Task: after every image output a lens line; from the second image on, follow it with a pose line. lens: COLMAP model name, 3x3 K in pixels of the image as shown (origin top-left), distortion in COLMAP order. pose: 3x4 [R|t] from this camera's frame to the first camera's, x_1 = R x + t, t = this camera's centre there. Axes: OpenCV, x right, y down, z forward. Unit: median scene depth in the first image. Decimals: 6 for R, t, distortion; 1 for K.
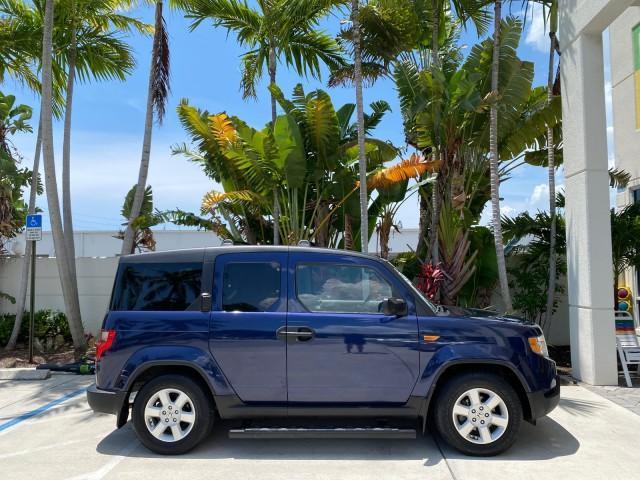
lens RADIAL K [[492.7, 0, 316.8], [0, 492.7, 239.9], [0, 0, 1]] dist [0.002169, 0.000255]
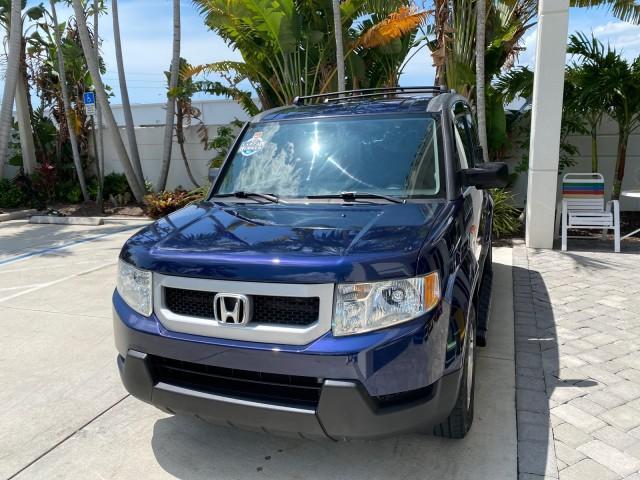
lens RADIAL K [[488.1, 0, 320.0], [0, 488.1, 240.0], [0, 0, 1]] dist [0.002345, -0.004030]
pose [[0.954778, 0.040626, -0.294532, 0.311866], [0.041480, 0.962733, 0.267255, 0.000009], [0.294413, -0.267386, 0.917510, -0.018052]]
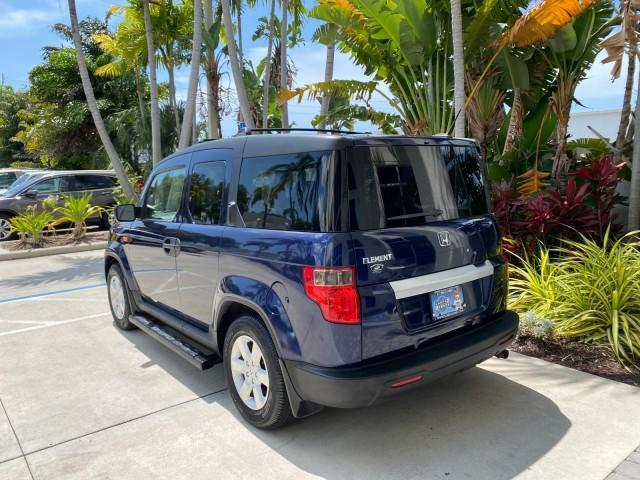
lens RADIAL K [[495.1, 0, 320.0], [0, 495.1, 240.0], [0, 0, 1]] dist [-0.001822, -0.000124]
pose [[0.672428, 0.102679, -0.733006, 0.442364], [0.057525, 0.980086, 0.190061, 0.011435], [0.737924, -0.169969, 0.653130, 0.291862]]
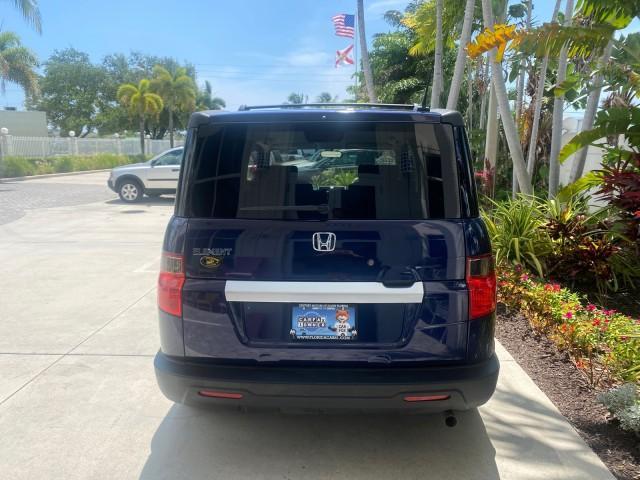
lens RADIAL K [[493.4, 0, 316.9], [0, 493.4, 239.9], [0, 0, 1]] dist [0.003010, 0.001134]
pose [[0.020965, 0.191912, -0.981188, 0.506314], [0.061275, 0.979312, 0.192855, 0.026255], [0.997901, -0.064166, 0.008772, 0.549733]]
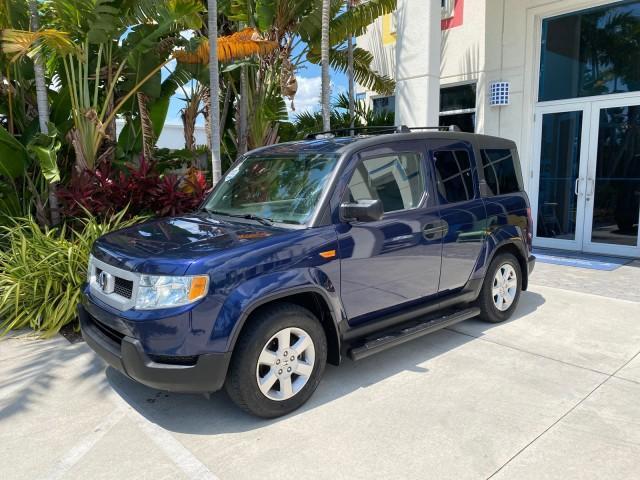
lens RADIAL K [[495.1, 0, 320.0], [0, 495.1, 240.0], [0, 0, 1]] dist [-0.001822, -0.000124]
pose [[0.709882, -0.095064, 0.697876, -0.317030], [-0.043311, 0.983082, 0.177970, 0.025427], [-0.702988, -0.156563, 0.693755, 0.242074]]
